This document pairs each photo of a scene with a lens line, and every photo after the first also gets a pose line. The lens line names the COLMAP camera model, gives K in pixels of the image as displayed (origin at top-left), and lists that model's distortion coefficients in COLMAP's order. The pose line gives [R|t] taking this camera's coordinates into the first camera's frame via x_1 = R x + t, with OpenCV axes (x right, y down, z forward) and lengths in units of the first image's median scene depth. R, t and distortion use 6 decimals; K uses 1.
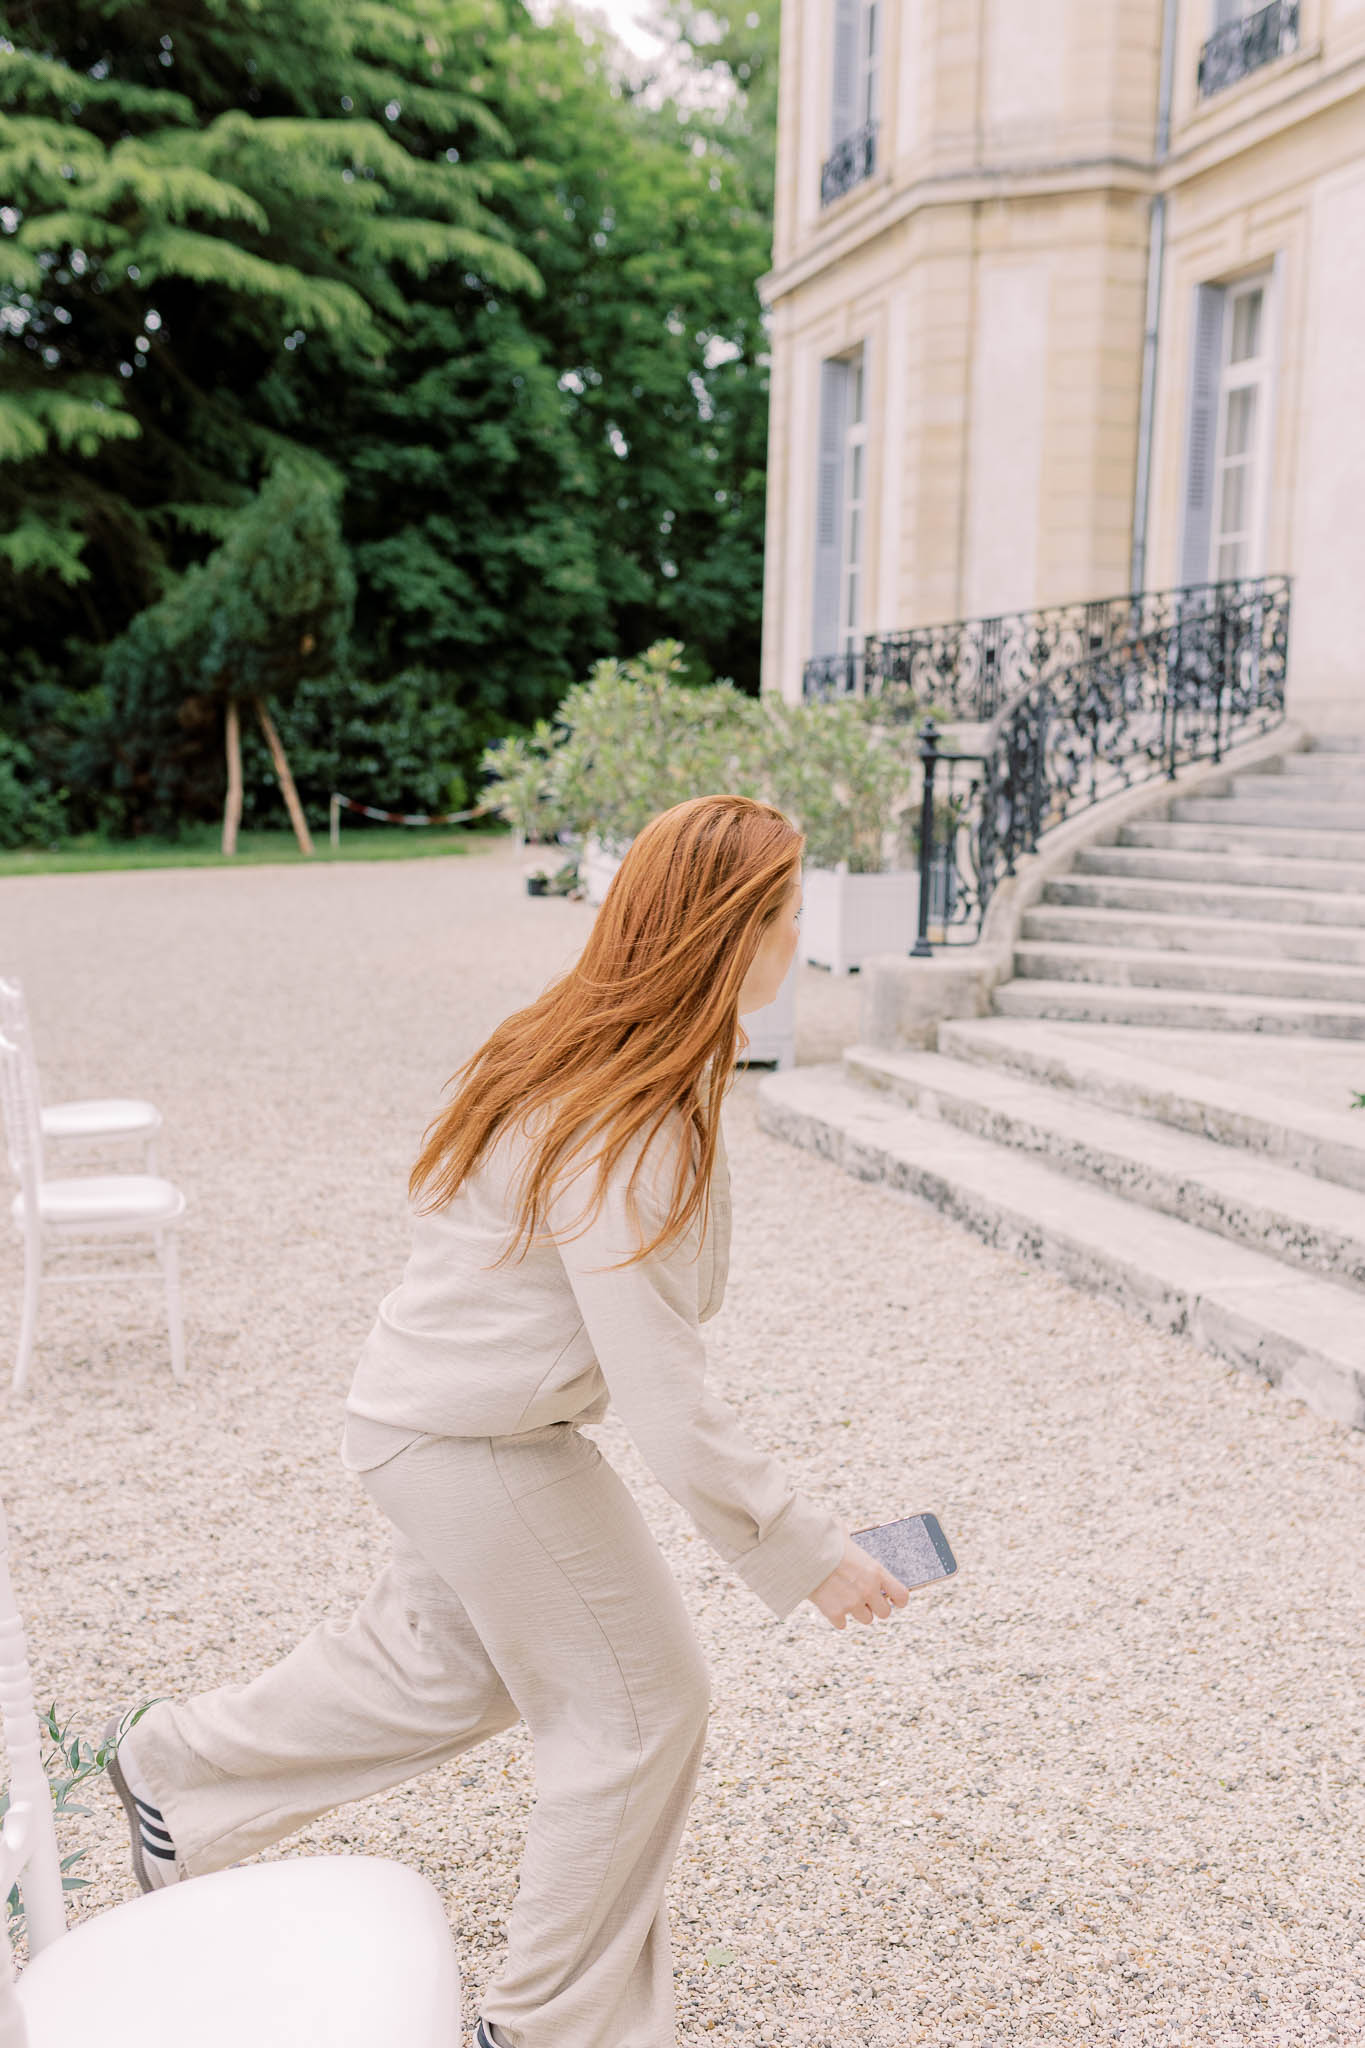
lens RADIAL K [[2179.1, 0, 682.5], [0, 2179.1, 1024.0], [0, 0, 1]] dist [0.004500, 0.036017]
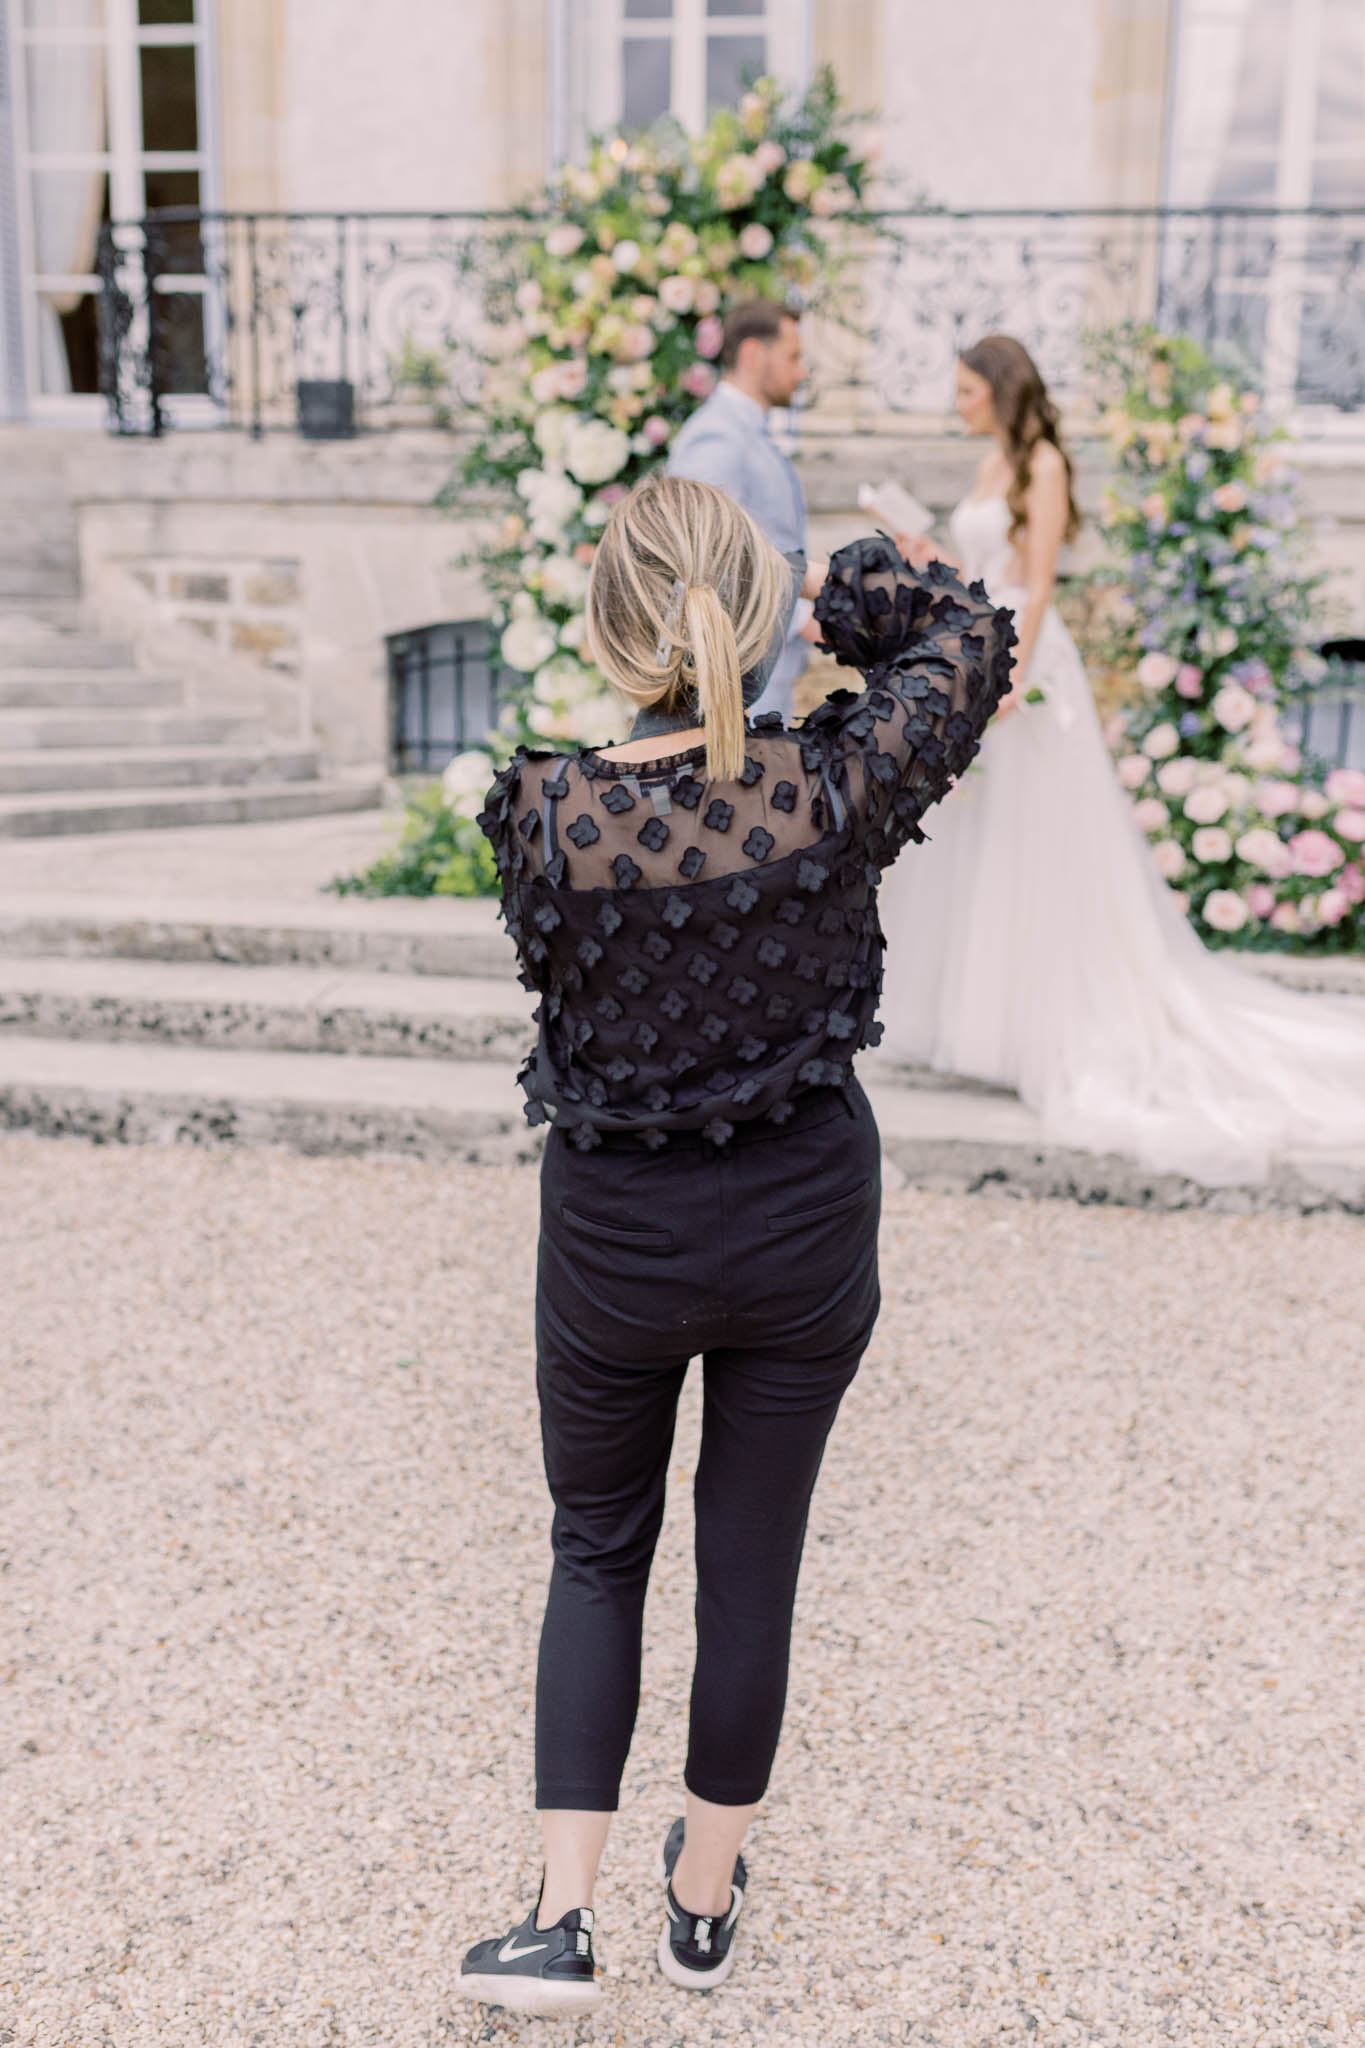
lens RADIAL K [[2179.1, 0, 682.5], [0, 2179.1, 1024.0], [0, 0, 1]] dist [0.004500, 0.036017]
pose [[0.417549, -0.220612, 0.881466, -0.252325], [0.100511, 0.975340, 0.196495, -0.042211], [-0.903078, 0.006550, 0.429426, 0.245026]]
